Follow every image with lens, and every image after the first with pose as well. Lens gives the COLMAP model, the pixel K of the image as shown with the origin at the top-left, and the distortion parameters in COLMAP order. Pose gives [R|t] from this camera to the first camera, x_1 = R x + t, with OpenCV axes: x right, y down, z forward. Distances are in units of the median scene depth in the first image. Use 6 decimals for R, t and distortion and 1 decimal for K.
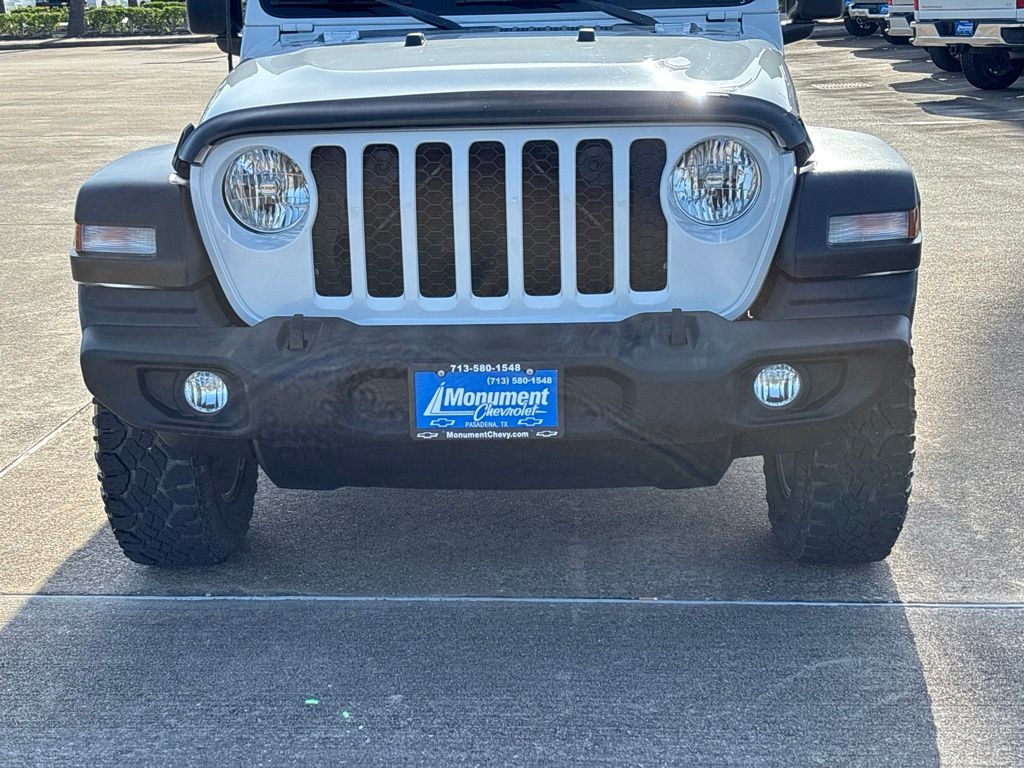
lens RADIAL K [[1550.7, 0, 512.0], [0, 1550.7, 384.0], [0, 0, 1]] dist [0.234993, -0.908115]
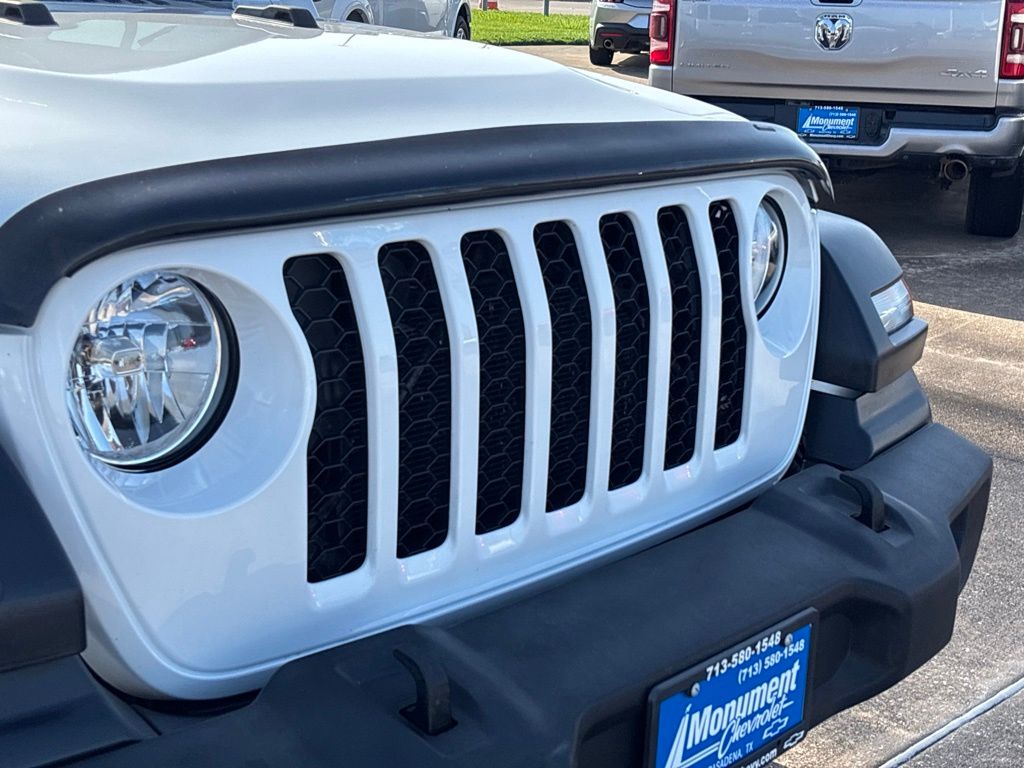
lens RADIAL K [[1550.7, 0, 512.0], [0, 1550.7, 384.0], [0, 0, 1]] dist [0.234993, -0.908115]
pose [[0.645347, -0.144891, 0.750022, -0.422605], [0.137005, 0.987880, 0.072957, -0.140696], [-0.751503, 0.055674, 0.657376, 0.665319]]
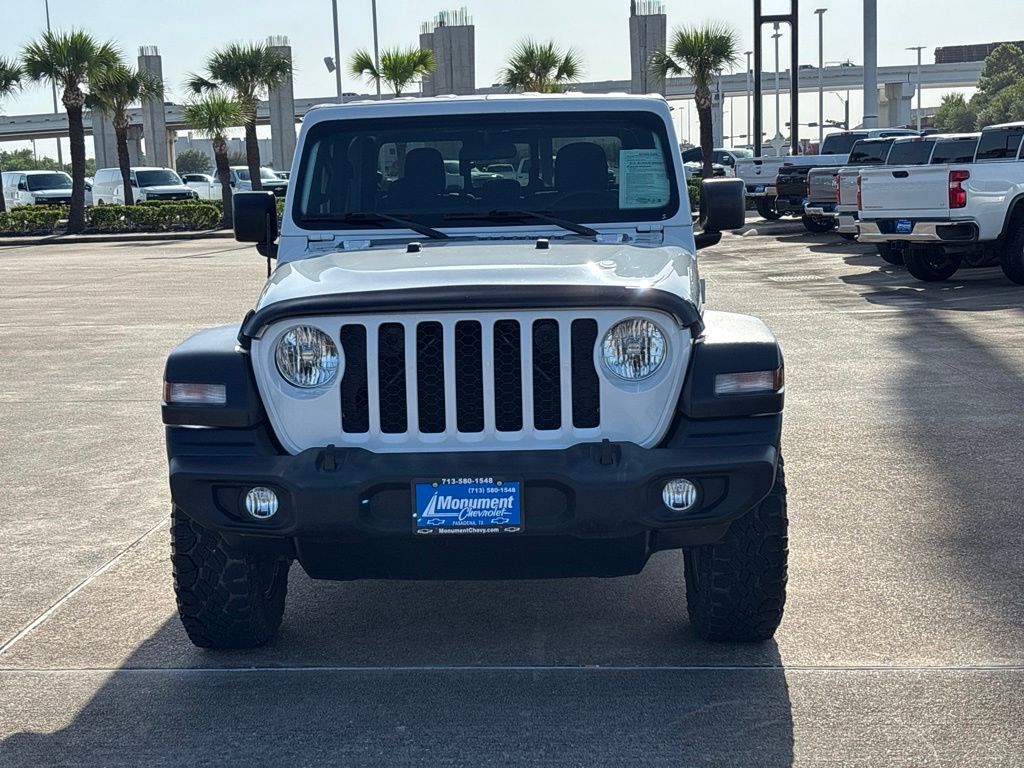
lens RADIAL K [[1550.7, 0, 512.0], [0, 1550.7, 384.0], [0, 0, 1]] dist [0.234993, -0.908115]
pose [[0.999917, -0.003175, 0.012518, 0.005347], [0.004649, 0.992817, -0.119549, 0.065245], [-0.012049, 0.119597, 0.992749, -0.361269]]
